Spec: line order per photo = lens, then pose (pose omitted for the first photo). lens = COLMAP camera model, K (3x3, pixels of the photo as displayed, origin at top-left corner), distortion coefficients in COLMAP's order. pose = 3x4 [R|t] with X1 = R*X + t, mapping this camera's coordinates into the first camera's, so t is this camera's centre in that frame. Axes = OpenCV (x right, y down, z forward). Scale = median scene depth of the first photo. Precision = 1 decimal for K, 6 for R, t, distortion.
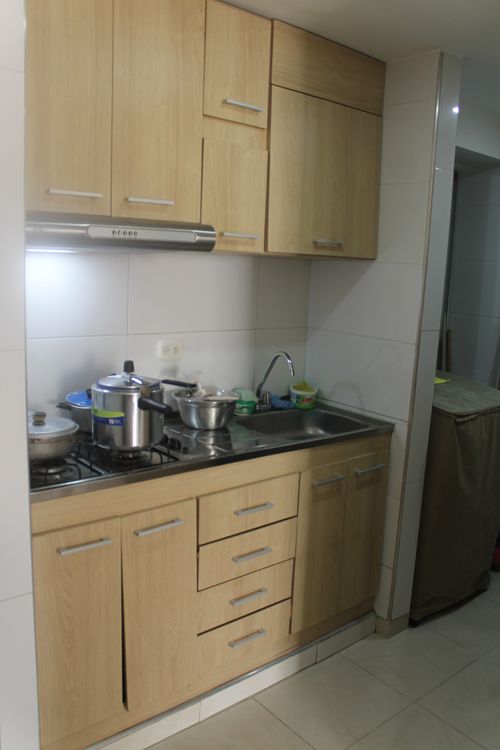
lens RADIAL K [[652.2, 0, 245.5], [0, 652.2, 377.1], [0, 0, 1]] dist [-0.153665, 0.139905]
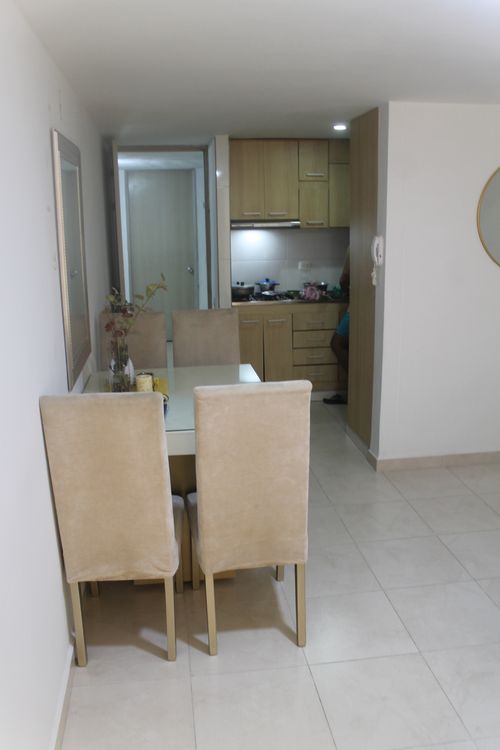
lens RADIAL K [[652.2, 0, 245.5], [0, 652.2, 377.1], [0, 0, 1]] dist [-0.153665, 0.139905]
pose [[0.843870, 0.079016, -0.530697, 1.271675], [-0.041546, 0.995750, 0.082195, 0.227881], [0.534936, -0.047314, 0.843567, -1.529077]]
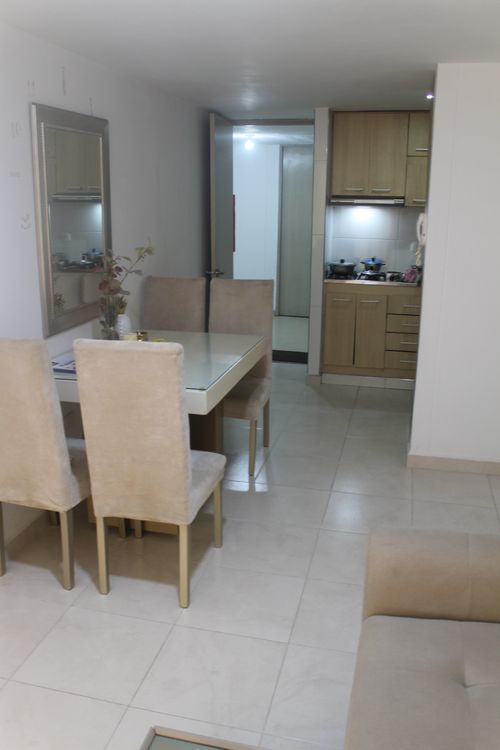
lens RADIAL K [[652.2, 0, 245.5], [0, 652.2, 377.1], [0, 0, 1]] dist [-0.153665, 0.139905]
pose [[0.590714, 0.183122, -0.785826, 1.740140], [-0.119161, 0.983026, 0.139502, 0.206485], [0.798034, 0.011234, 0.602508, -1.111631]]
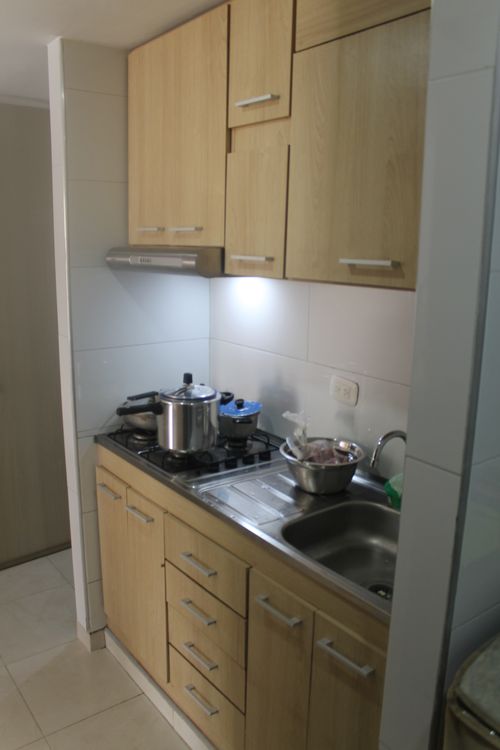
lens RADIAL K [[652.2, 0, 245.5], [0, 652.2, 377.1], [0, 0, 1]] dist [-0.153665, 0.139905]
pose [[-0.064617, 0.170107, -0.983305, 0.860549], [-0.181901, 0.966848, 0.179213, -0.222777], [0.981191, 0.190444, -0.031533, 1.068270]]
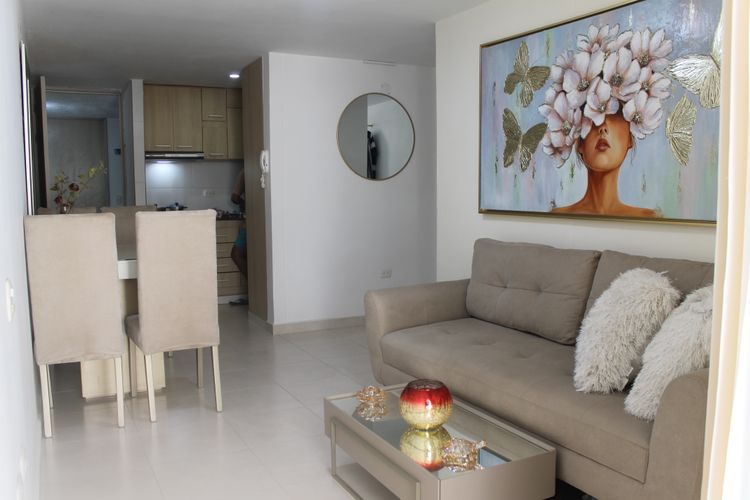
lens RADIAL K [[652.2, 0, 374.9], [0, 652.2, 257.7], [0, 0, 1]] dist [-0.153665, 0.139905]
pose [[0.974532, -0.023839, -0.222980, 1.544265], [0.008011, 0.997400, -0.071622, 0.567715], [0.224107, 0.068012, 0.972188, -2.047548]]
